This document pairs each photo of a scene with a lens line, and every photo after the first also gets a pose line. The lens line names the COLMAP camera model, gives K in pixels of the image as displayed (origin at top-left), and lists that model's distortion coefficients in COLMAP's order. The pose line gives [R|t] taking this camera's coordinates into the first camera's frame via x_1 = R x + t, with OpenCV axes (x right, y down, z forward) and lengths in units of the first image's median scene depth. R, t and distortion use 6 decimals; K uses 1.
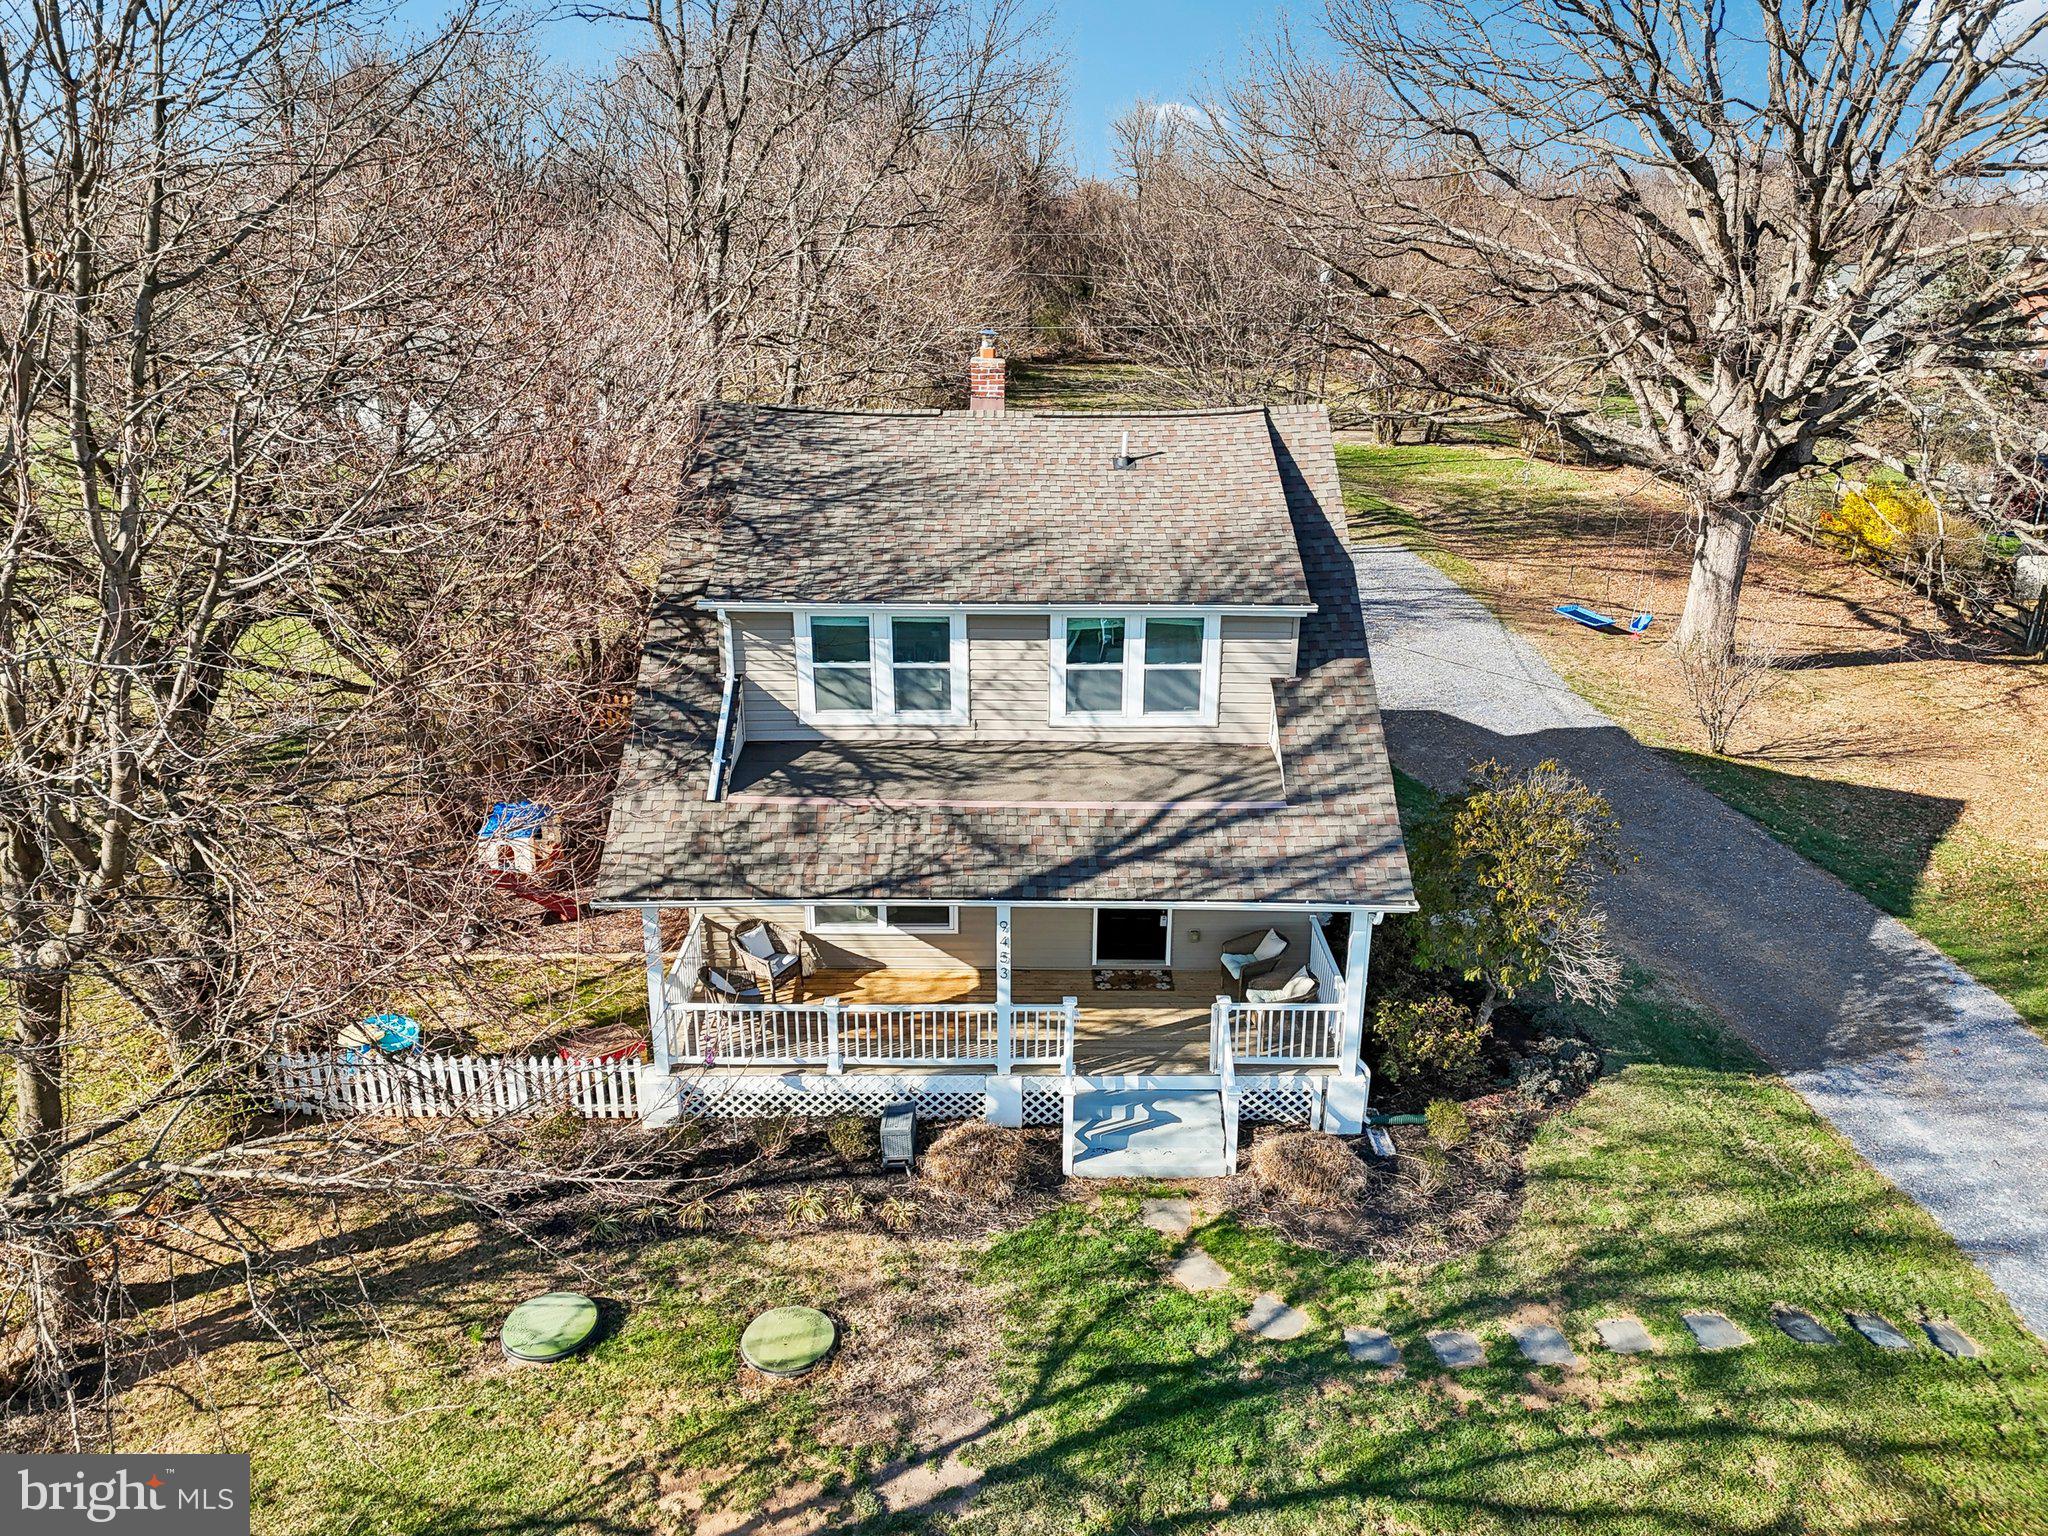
lens RADIAL K [[1578.9, 0, 1024.0], [0, 1578.9, 768.0], [0, 0, 1]] dist [0.064712, -0.061808]
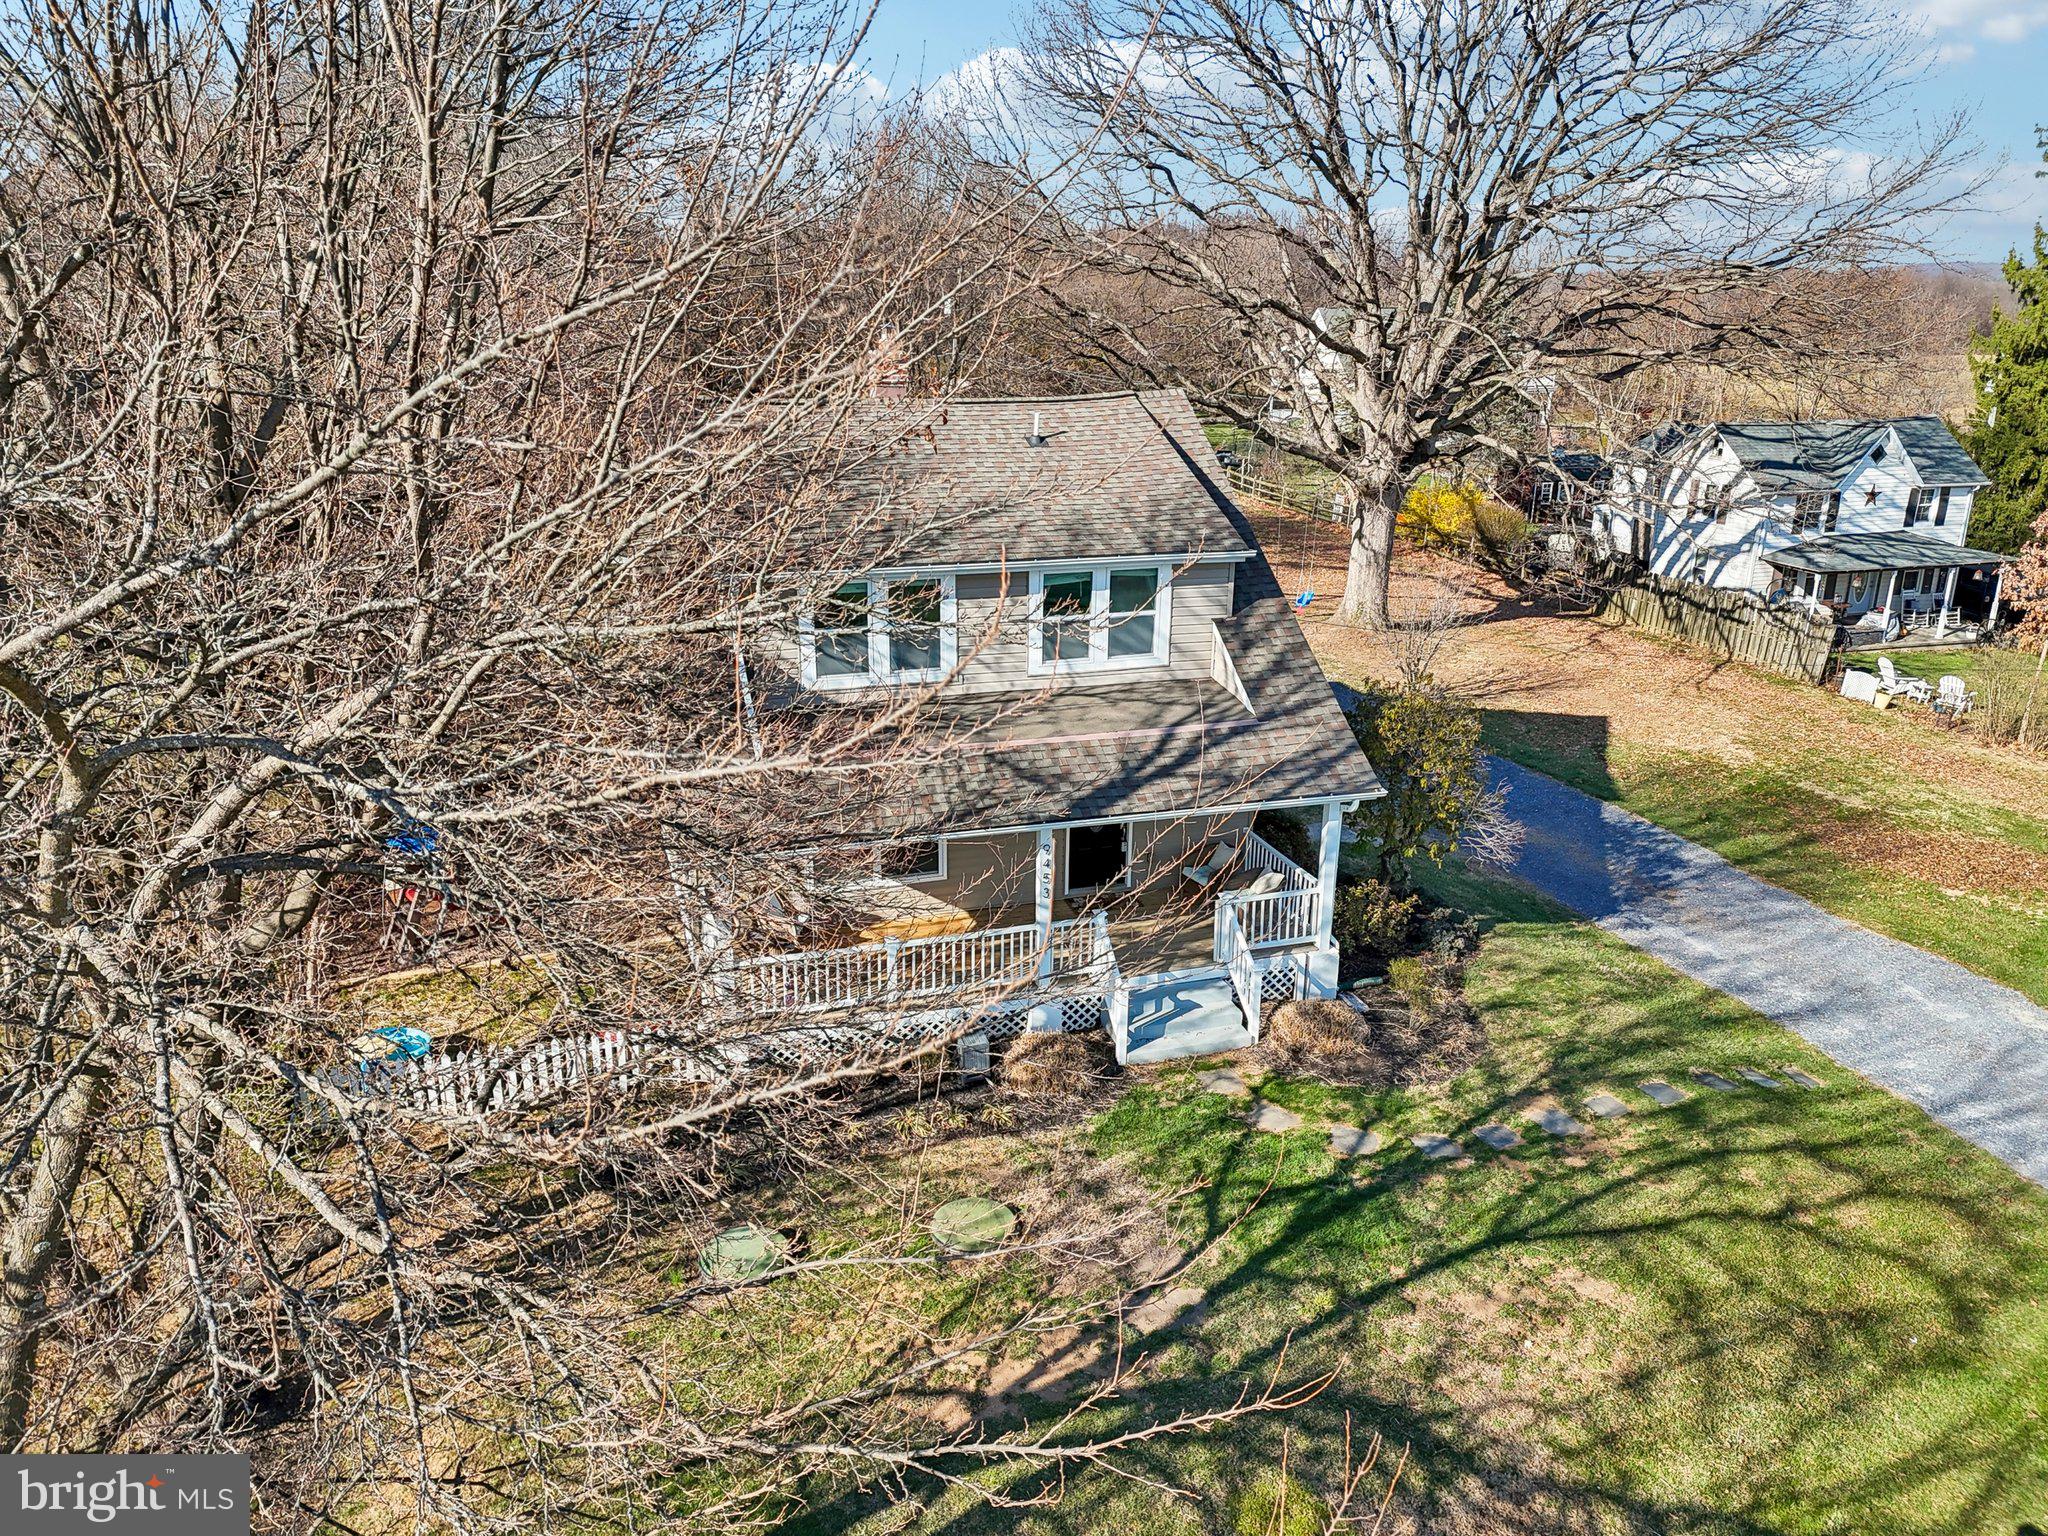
lens RADIAL K [[1569.0, 0, 1017.0], [0, 1569.0, 778.6], [0, 0, 1]] dist [0.075540, -0.075480]
pose [[0.946592, -0.088890, 0.309939, -0.364071], [0.096115, 0.995337, -0.008085, 0.057148], [-0.307775, 0.037443, 0.950722, -0.035994]]
